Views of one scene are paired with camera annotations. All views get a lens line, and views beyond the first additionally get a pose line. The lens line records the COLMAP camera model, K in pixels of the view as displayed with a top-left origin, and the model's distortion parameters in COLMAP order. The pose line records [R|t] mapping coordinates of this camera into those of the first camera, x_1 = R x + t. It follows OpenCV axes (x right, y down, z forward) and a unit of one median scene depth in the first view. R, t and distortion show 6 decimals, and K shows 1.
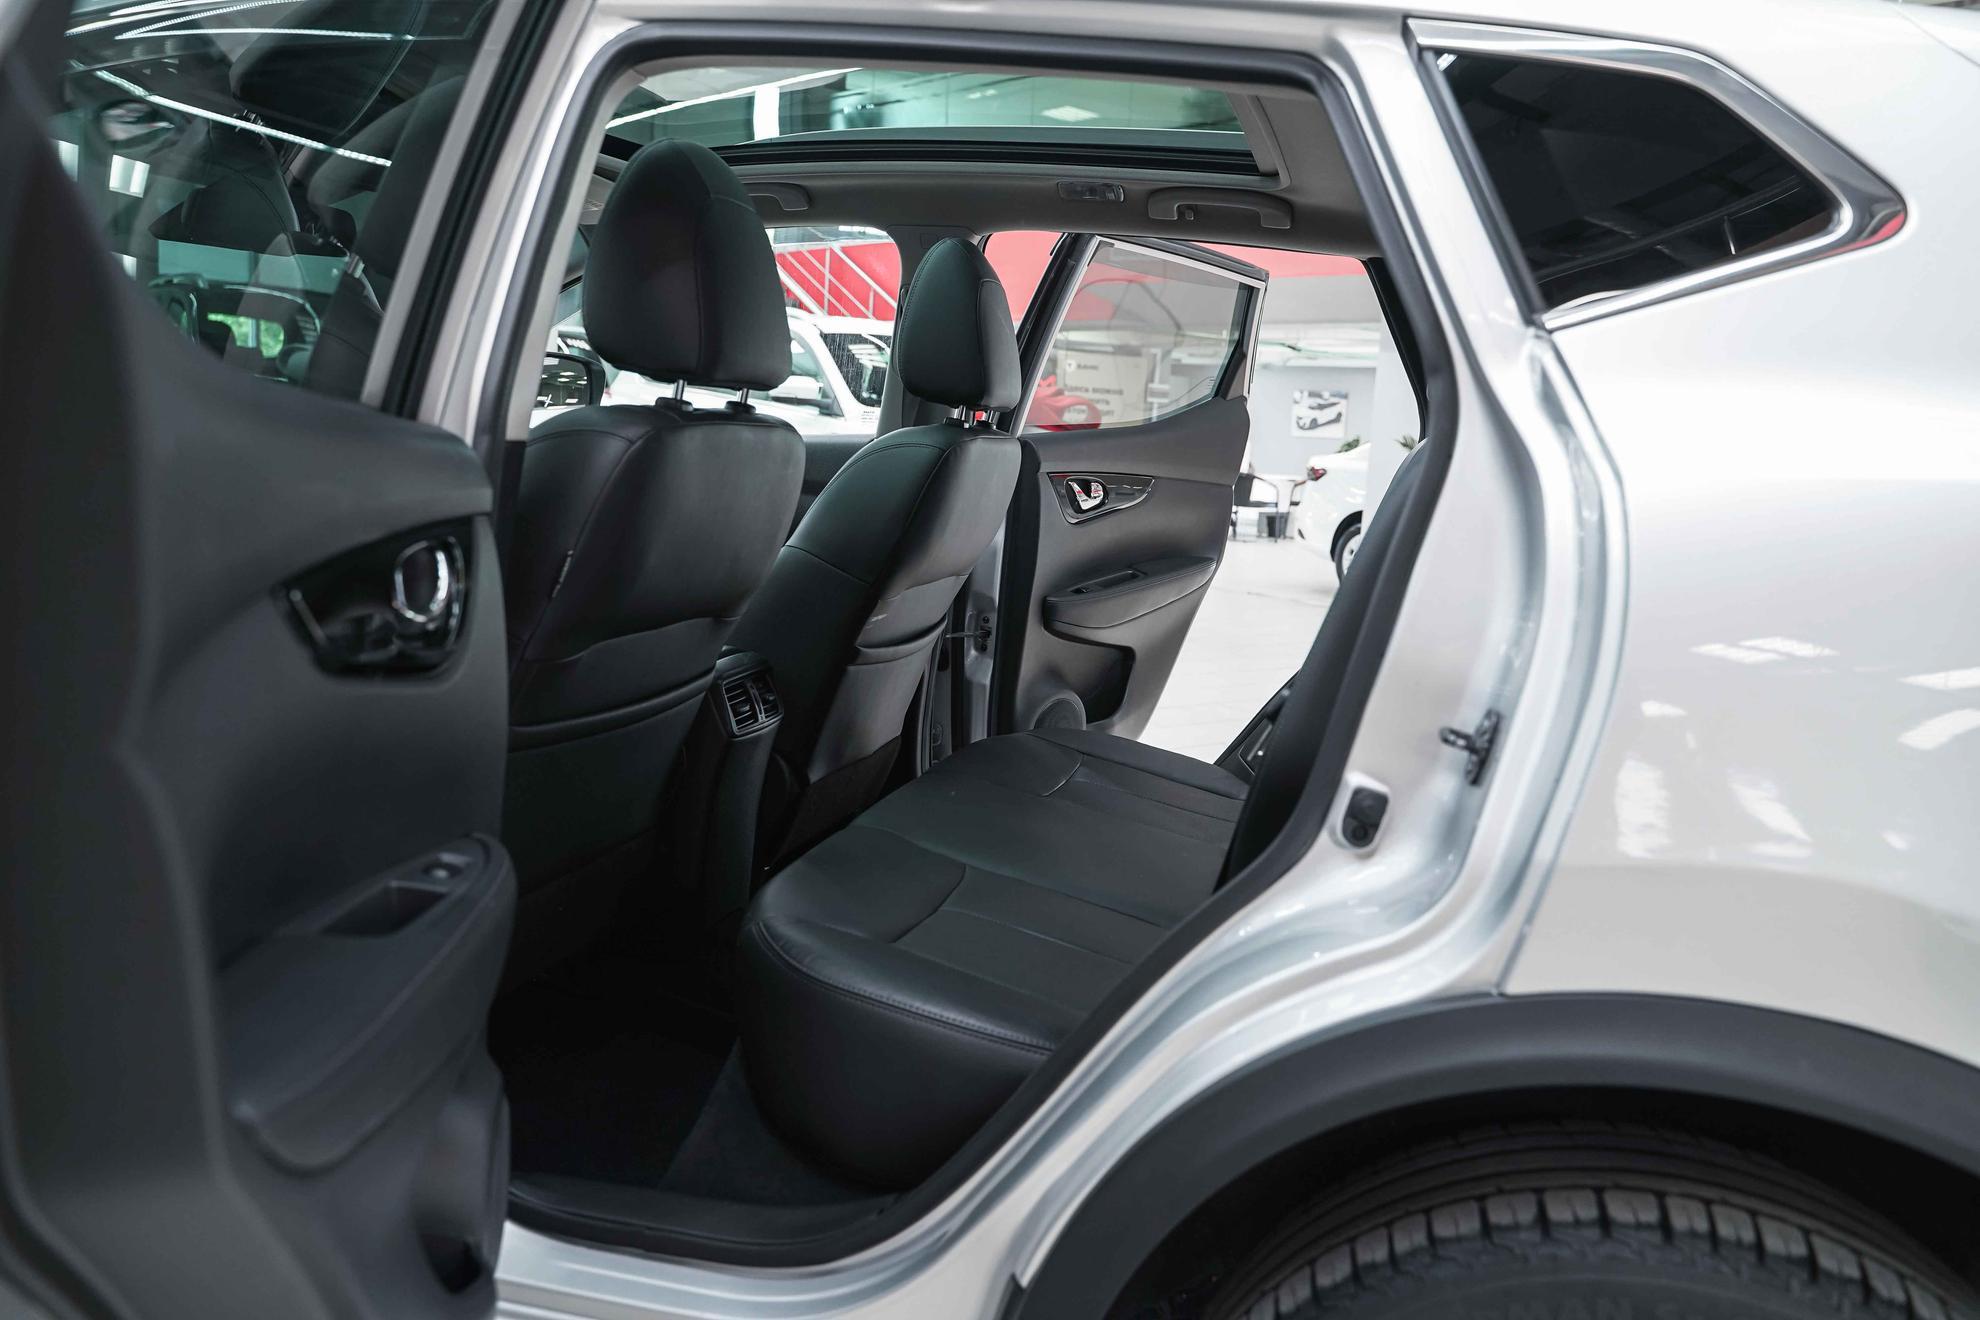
lens RADIAL K [[1582.3, 0, 990.1], [0, 1582.3, 624.8], [0, 0, 1]] dist [0.000651, -0.005689]
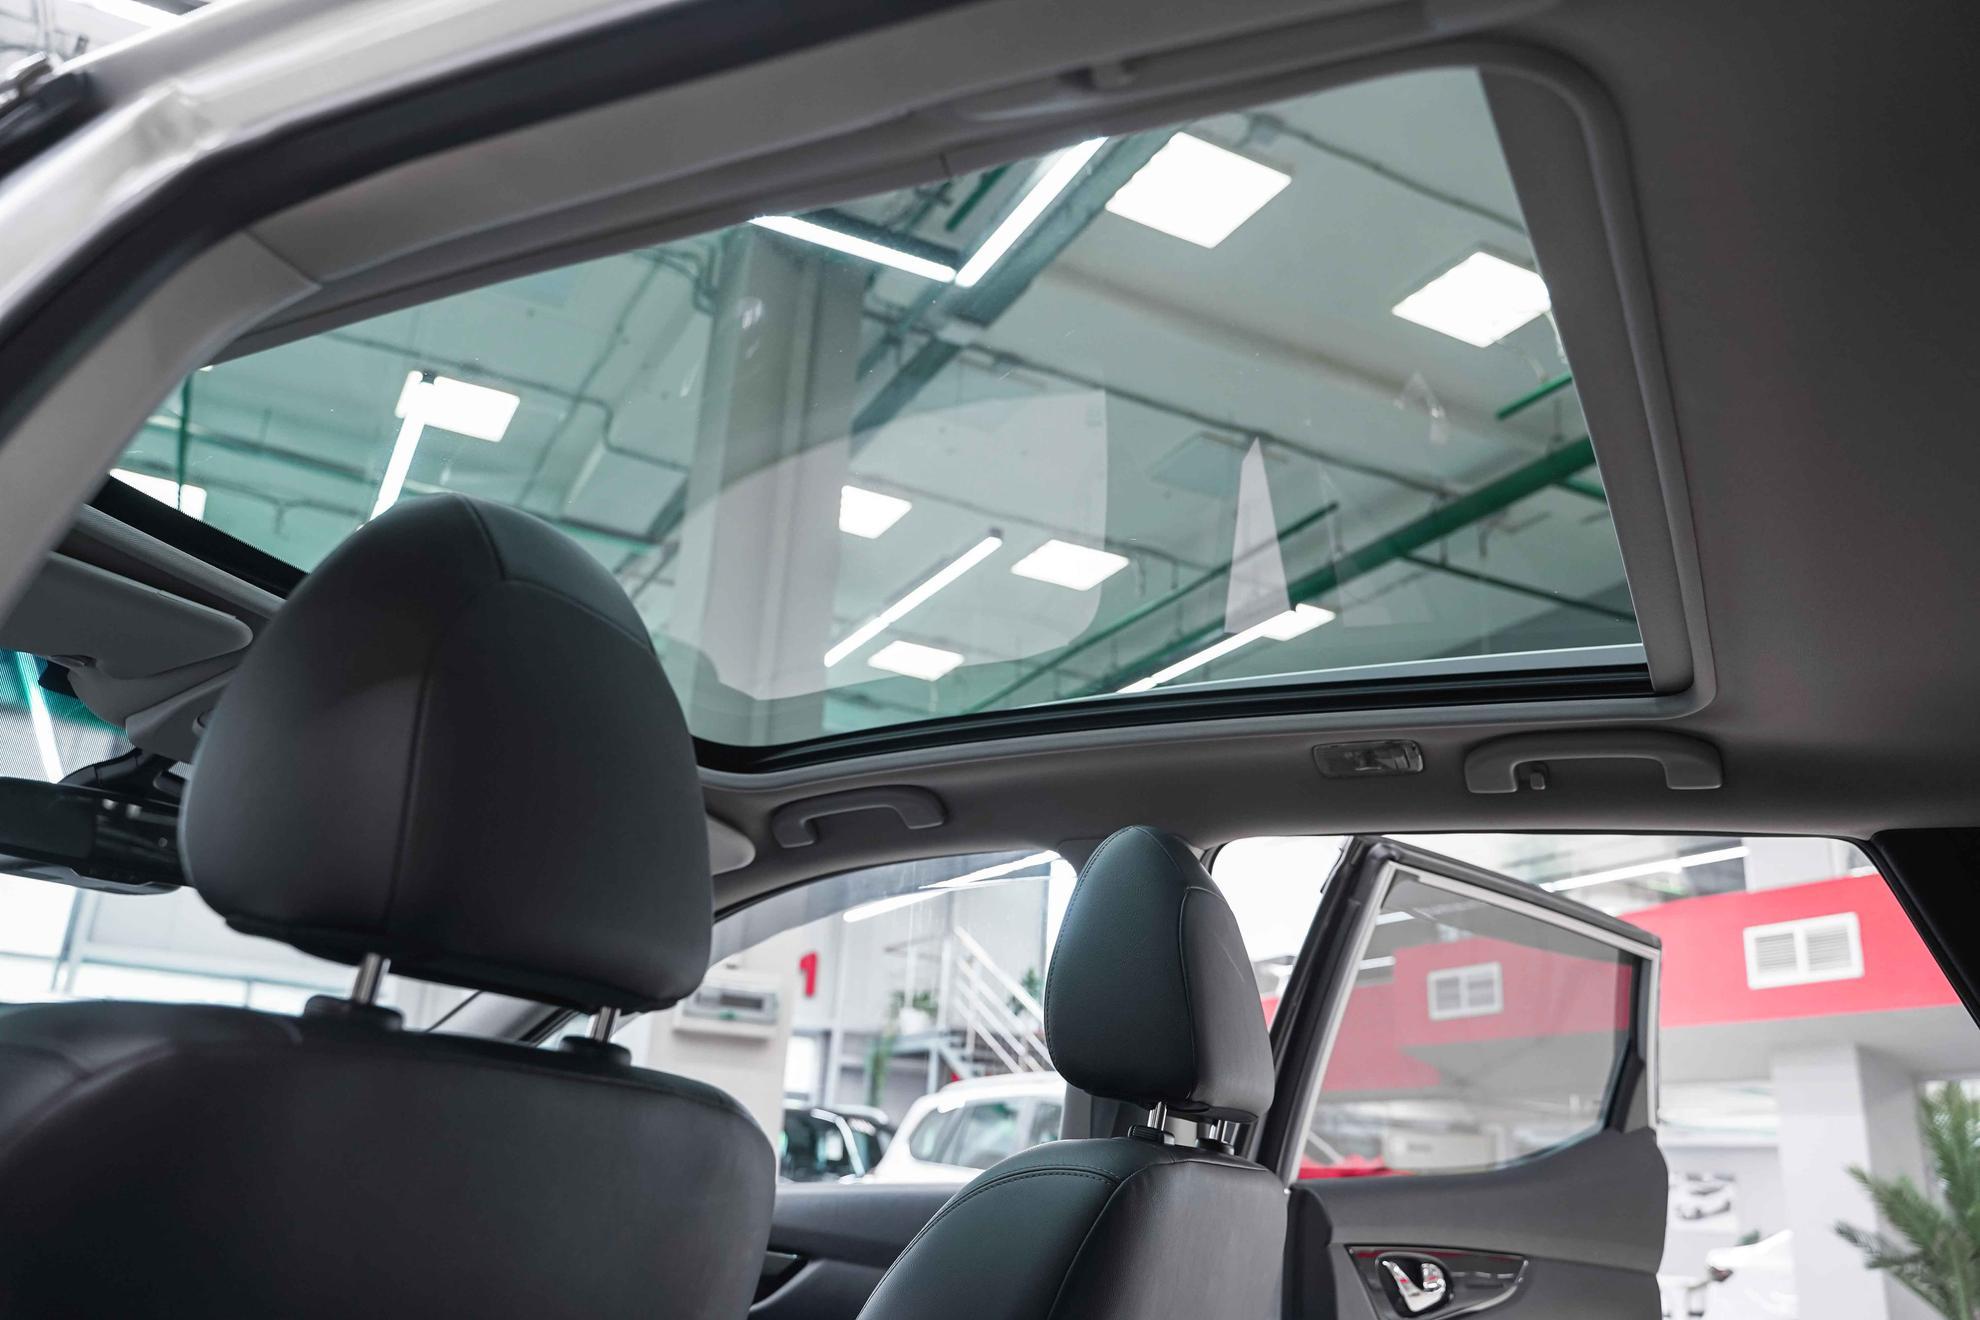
lens RADIAL K [[1582.3, 0, 990.1], [0, 1582.3, 624.8], [0, 0, 1]] dist [0.000651, -0.005689]
pose [[0.981504, -0.069007, -0.178574, 0.026690], [-0.022369, 0.885050, -0.464958, -0.020755], [0.190133, 0.460352, 0.867136, 0.329998]]
